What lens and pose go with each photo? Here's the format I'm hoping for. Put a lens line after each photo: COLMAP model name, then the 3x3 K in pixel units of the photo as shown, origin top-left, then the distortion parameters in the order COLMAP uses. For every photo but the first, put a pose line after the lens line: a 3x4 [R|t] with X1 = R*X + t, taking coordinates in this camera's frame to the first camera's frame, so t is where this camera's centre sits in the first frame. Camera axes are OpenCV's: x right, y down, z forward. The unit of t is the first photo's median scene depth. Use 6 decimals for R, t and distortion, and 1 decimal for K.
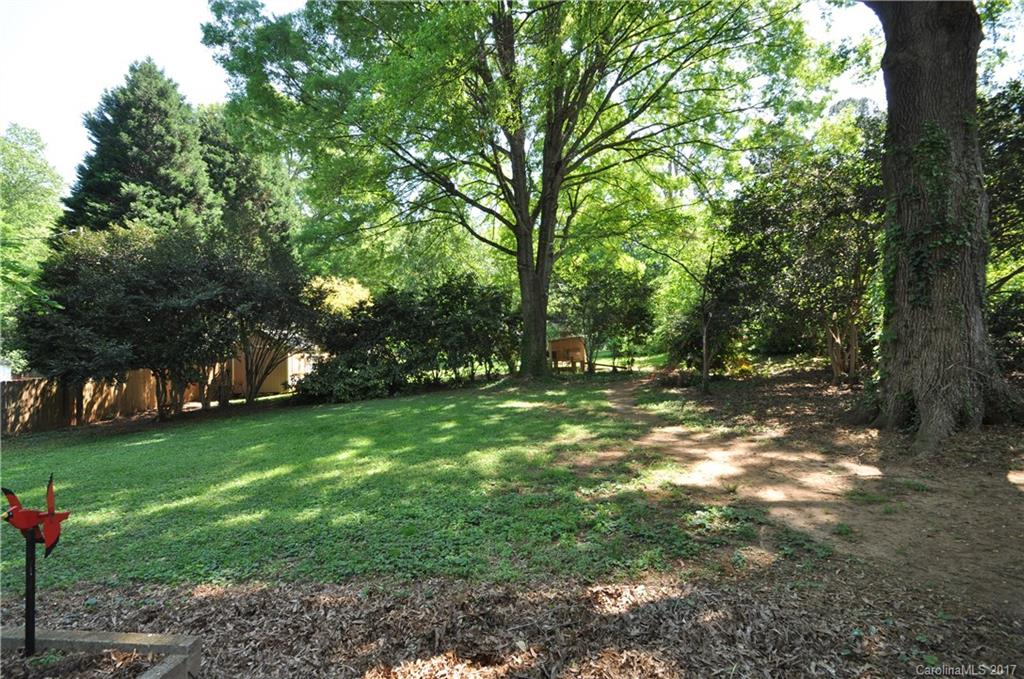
lens RADIAL K [[455.8, 0, 510.9], [0, 455.8, 343.7], [0, 0, 1]] dist [0.011533, -0.016516]
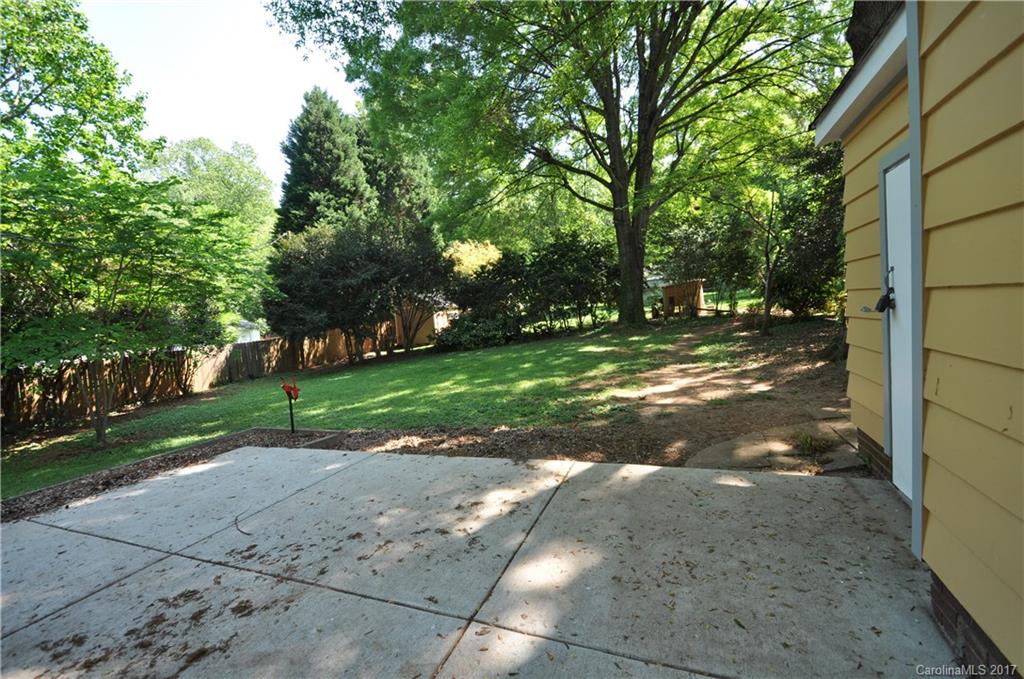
lens RADIAL K [[448.4, 0, 500.2], [0, 448.4, 343.6], [0, 0, 1]] dist [0.020146, -0.014983]
pose [[0.942013, -0.022743, -0.334804, 0.111304], [0.061037, 0.992671, 0.104305, -0.011609], [0.329978, -0.118692, 0.936497, -0.115790]]
